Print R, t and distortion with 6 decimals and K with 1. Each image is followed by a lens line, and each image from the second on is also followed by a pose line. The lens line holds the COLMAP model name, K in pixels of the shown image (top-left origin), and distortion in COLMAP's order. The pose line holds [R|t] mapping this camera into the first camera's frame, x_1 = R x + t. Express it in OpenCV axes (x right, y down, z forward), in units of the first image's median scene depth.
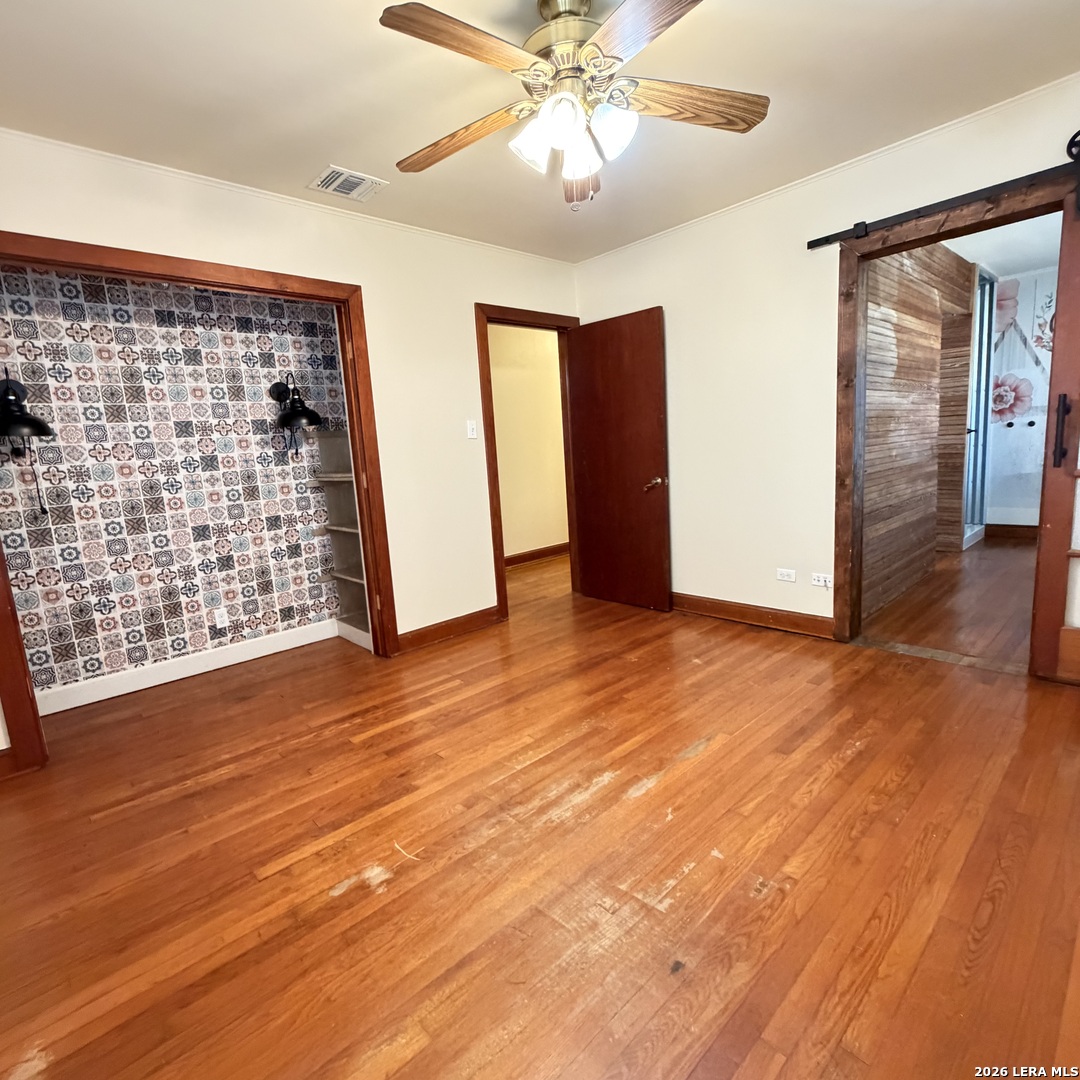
lens RADIAL K [[570.9, 0, 540.0], [0, 570.9, 540.0], [0, 0, 1]] dist [0.004741, -0.000441]
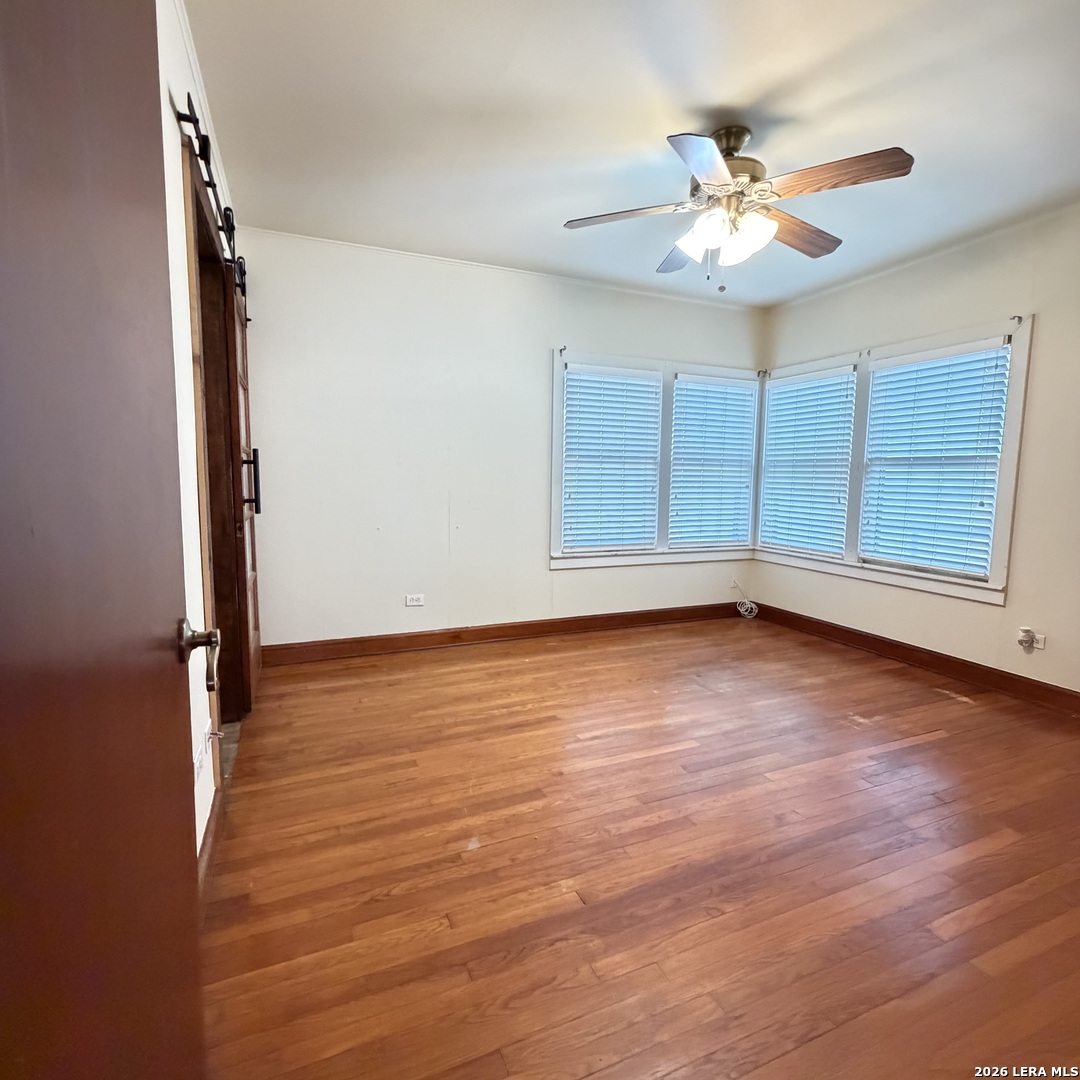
lens RADIAL K [[570.9, 0, 540.0], [0, 570.9, 540.0], [0, 0, 1]] dist [0.004741, -0.000441]
pose [[-0.938750, 0.013183, 0.344347, 0.012117], [0.098063, 0.968173, 0.230271, -0.403211], [-0.330352, 0.249935, -0.910165, 2.671659]]
